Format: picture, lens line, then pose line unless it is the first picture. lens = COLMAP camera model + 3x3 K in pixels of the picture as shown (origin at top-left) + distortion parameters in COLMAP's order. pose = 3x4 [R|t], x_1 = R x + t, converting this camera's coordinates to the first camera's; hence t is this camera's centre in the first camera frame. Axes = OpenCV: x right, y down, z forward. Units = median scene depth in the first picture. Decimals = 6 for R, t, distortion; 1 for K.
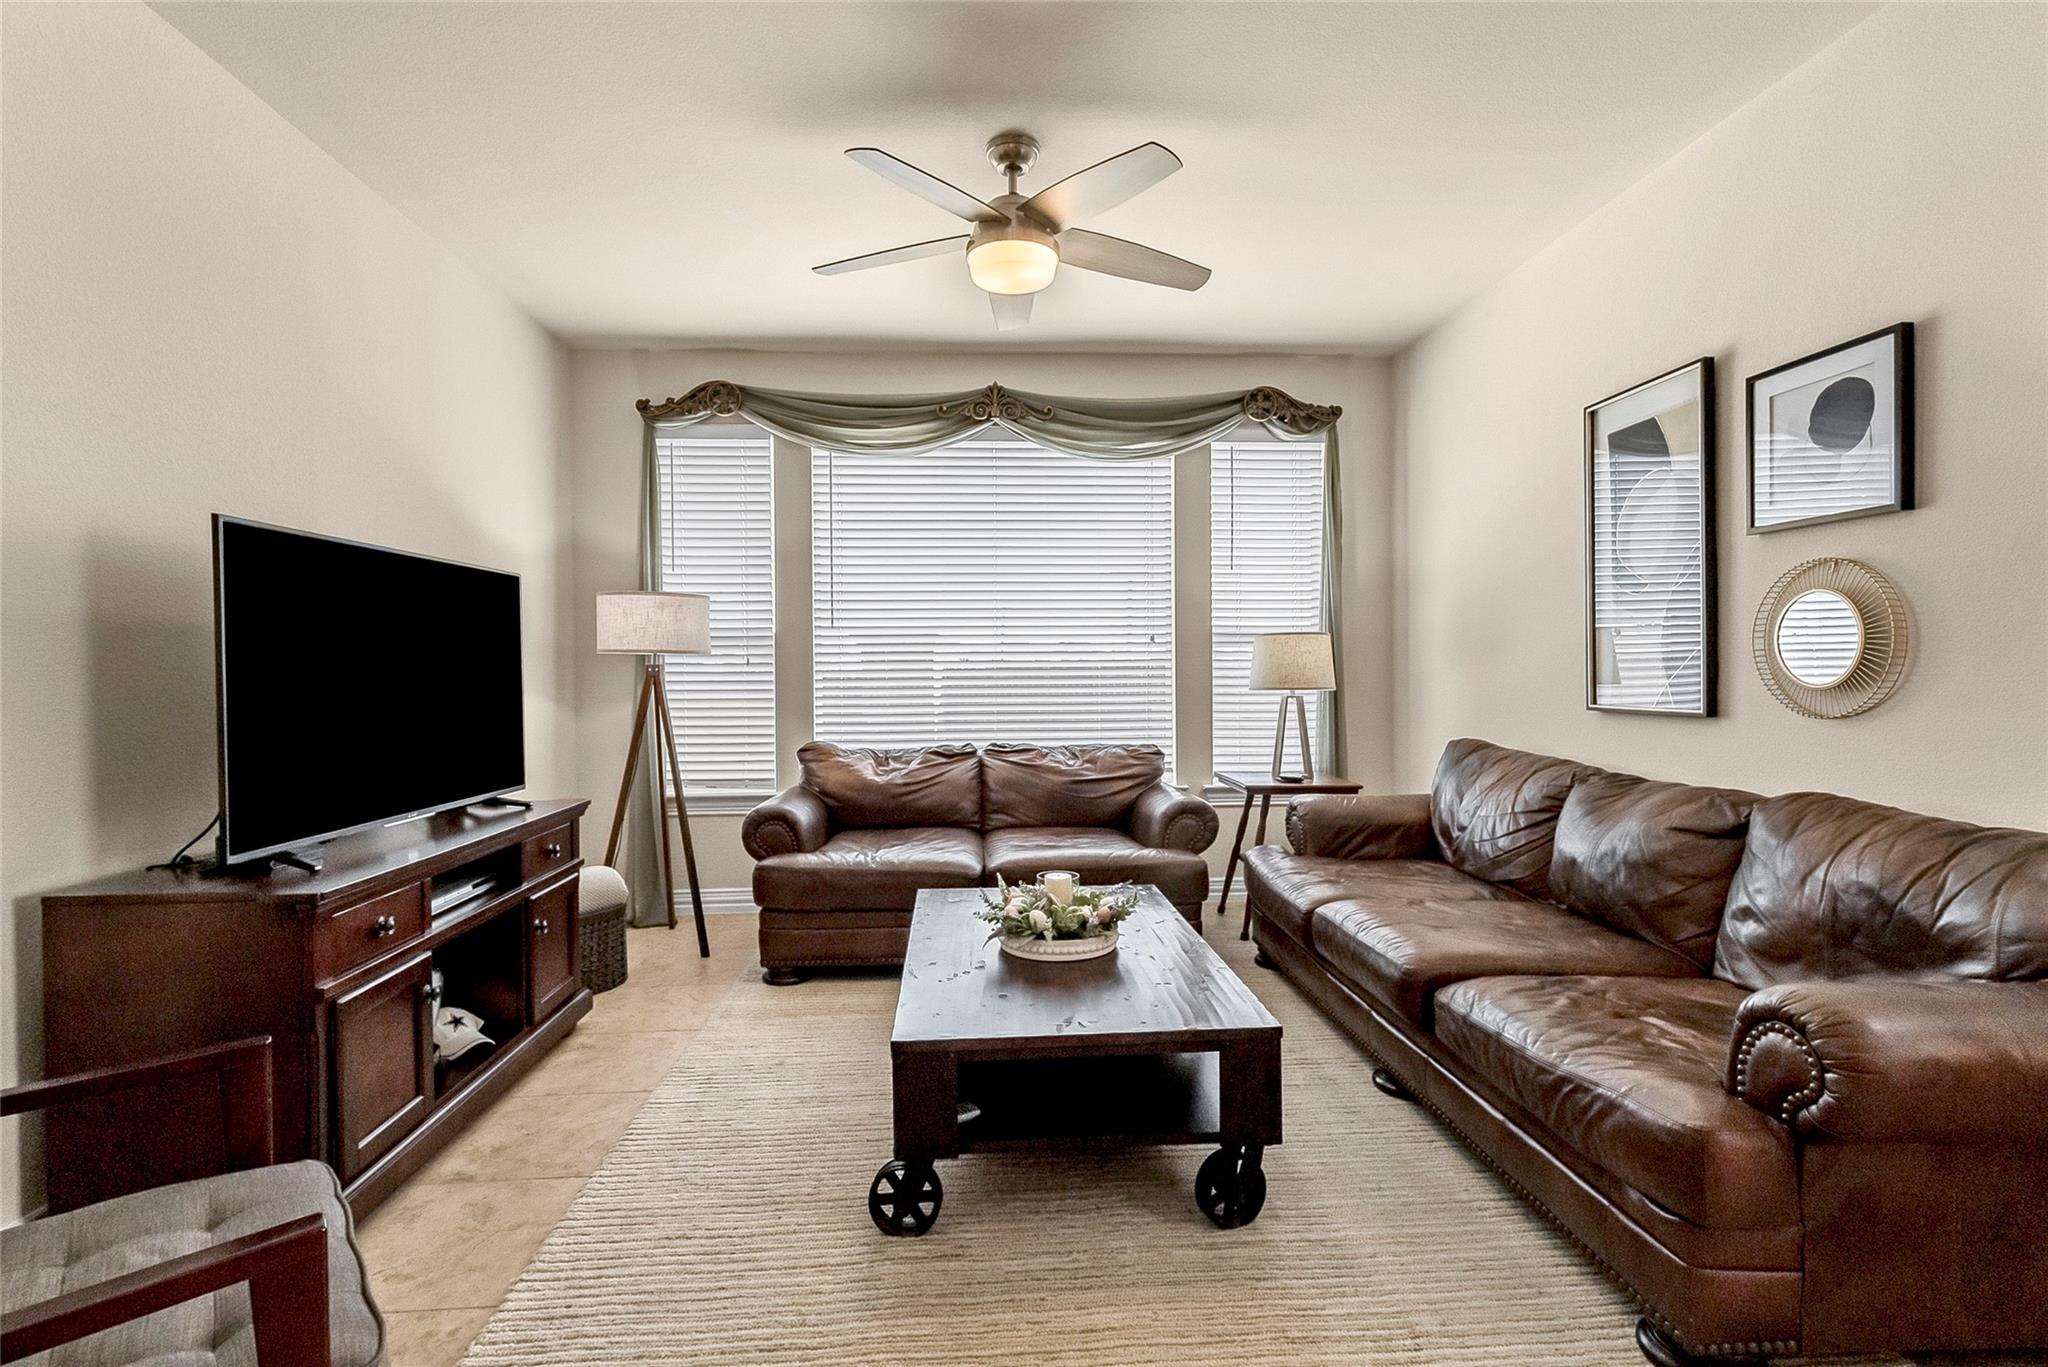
lens RADIAL K [[960.4, 0, 1031.1], [0, 960.4, 675.9], [0, 0, 1]] dist [0.019278, -0.001422]
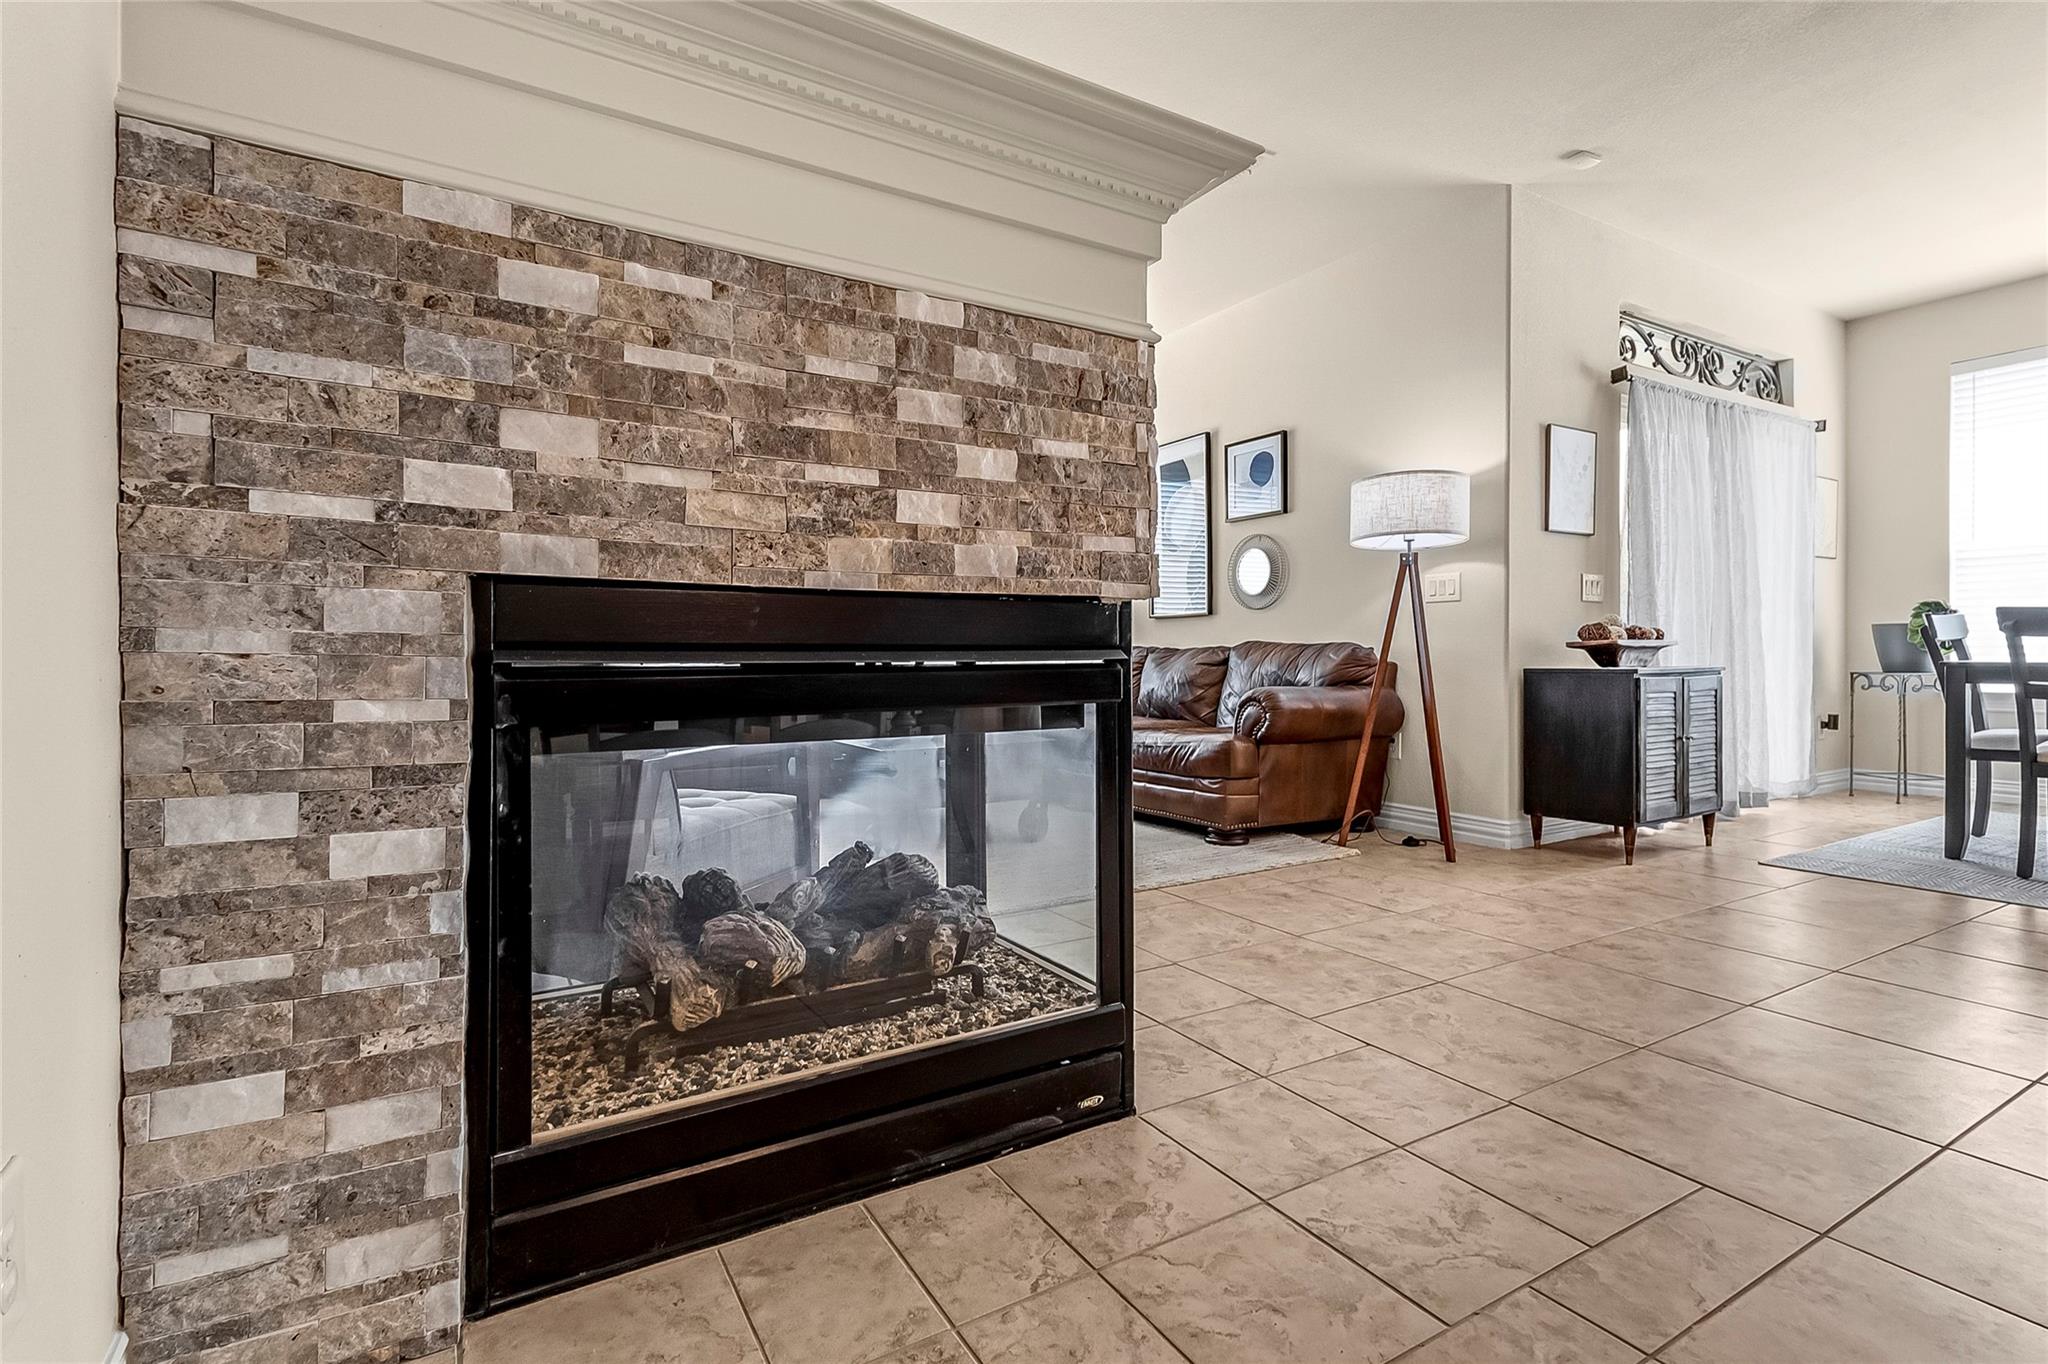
lens RADIAL K [[960.4, 0, 1027.6], [0, 960.4, 657.4], [0, 0, 1]] dist [0.019278, -0.001422]
pose [[0.884613, 0.005032, 0.466298, -0.565251], [-0.002068, 0.999974, -0.006868, 0.151529], [-0.466321, 0.005111, 0.884601, -0.585493]]
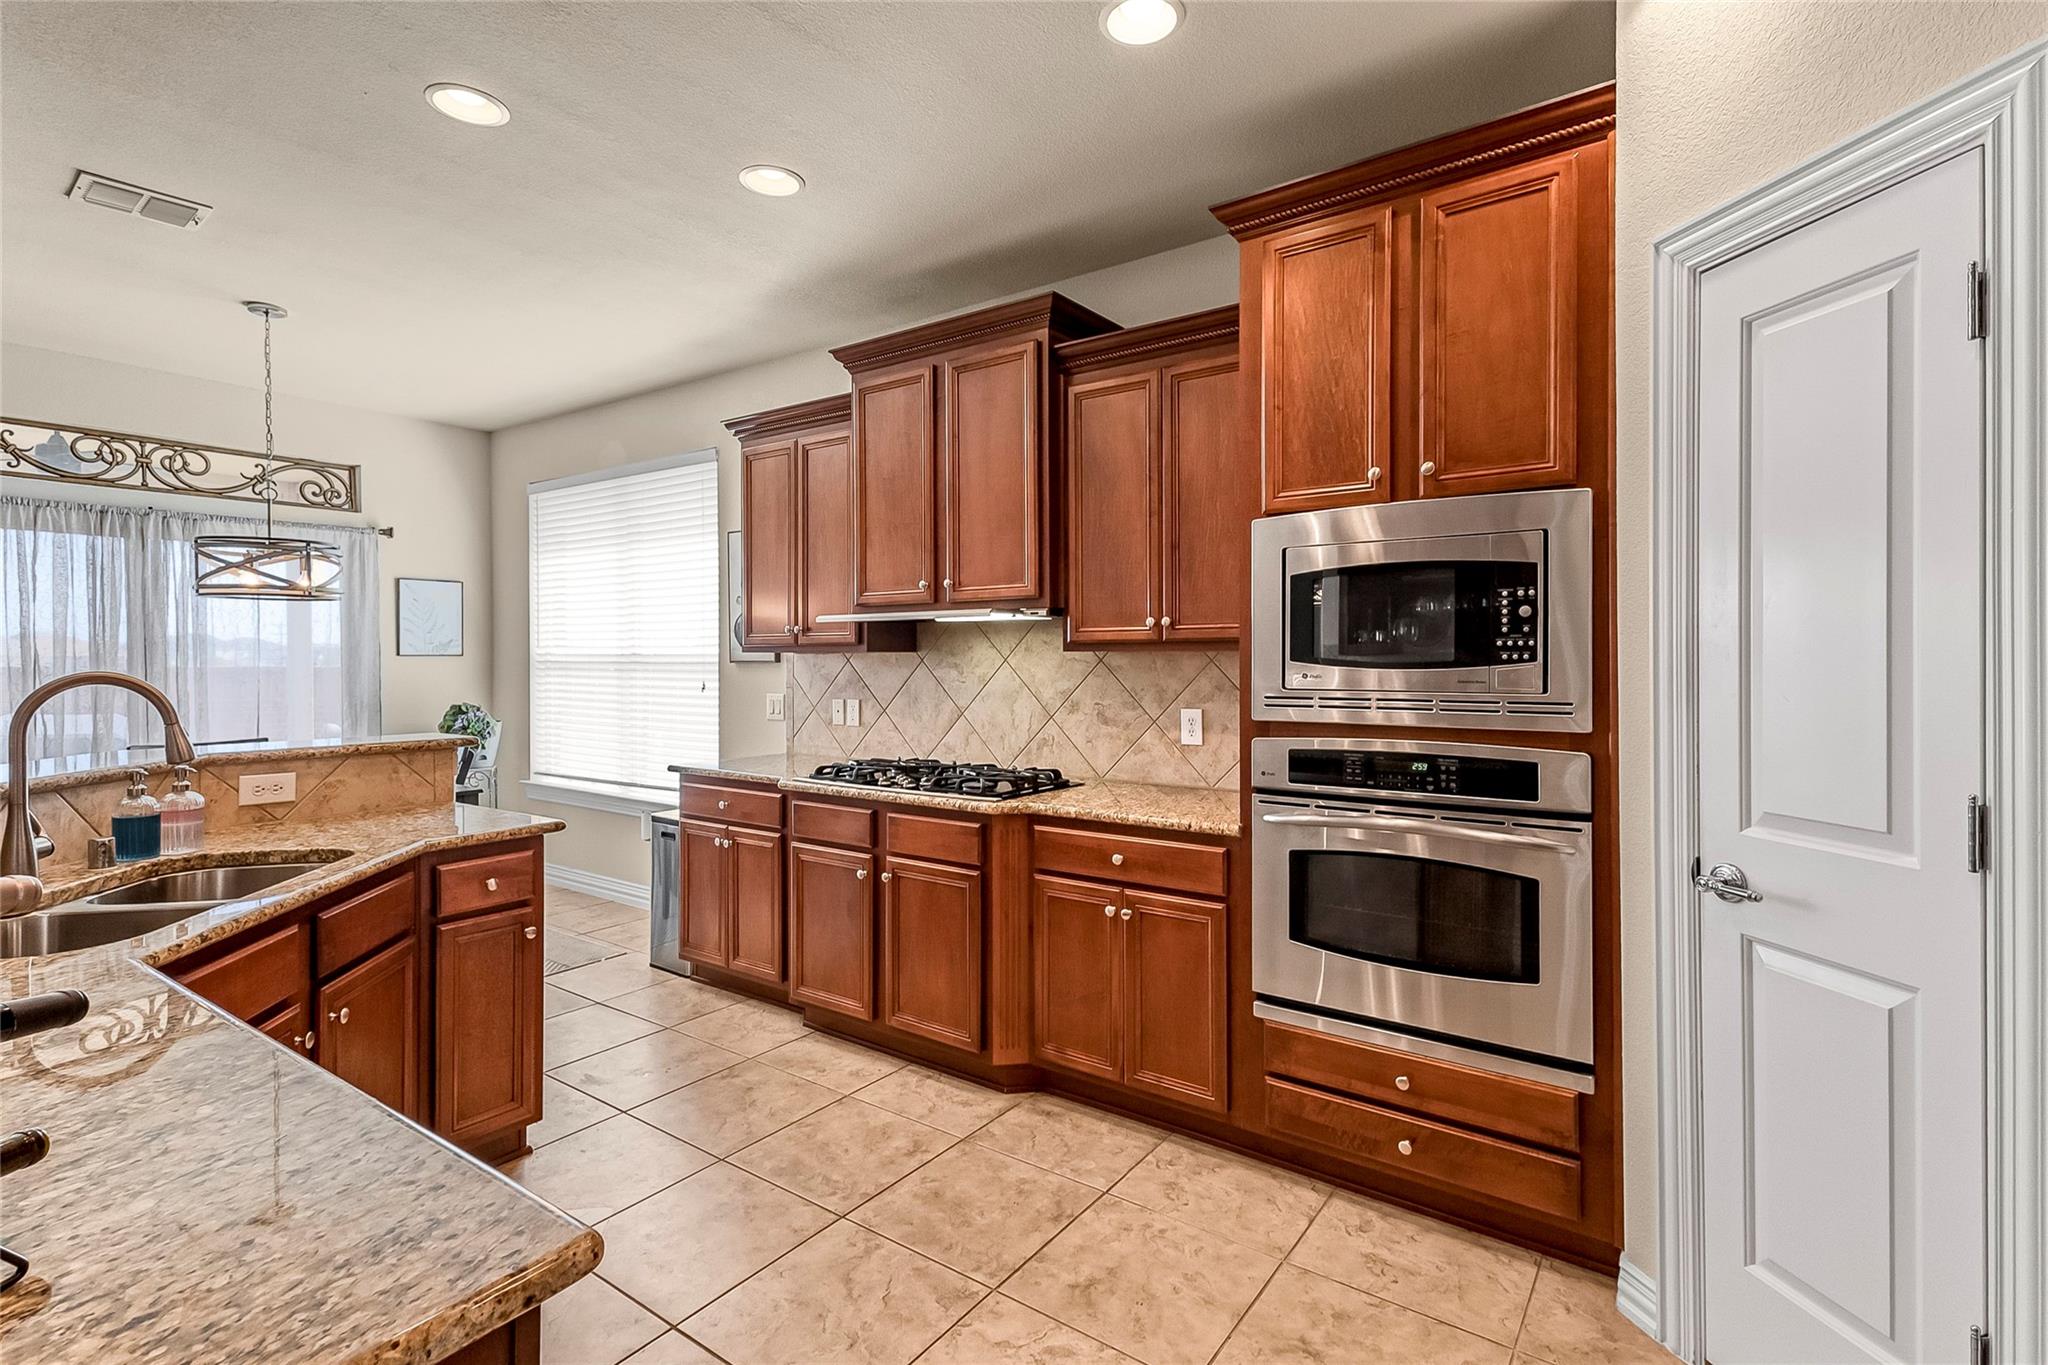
lens RADIAL K [[960.4, 0, 1020.8], [0, 960.4, 668.0], [0, 0, 1]] dist [0.019278, -0.001422]
pose [[0.636898, 0.004943, 0.770932, 1.077876], [-0.003160, 0.999988, -0.003801, -0.049953], [-0.770942, -0.000016, 0.636906, -1.921969]]
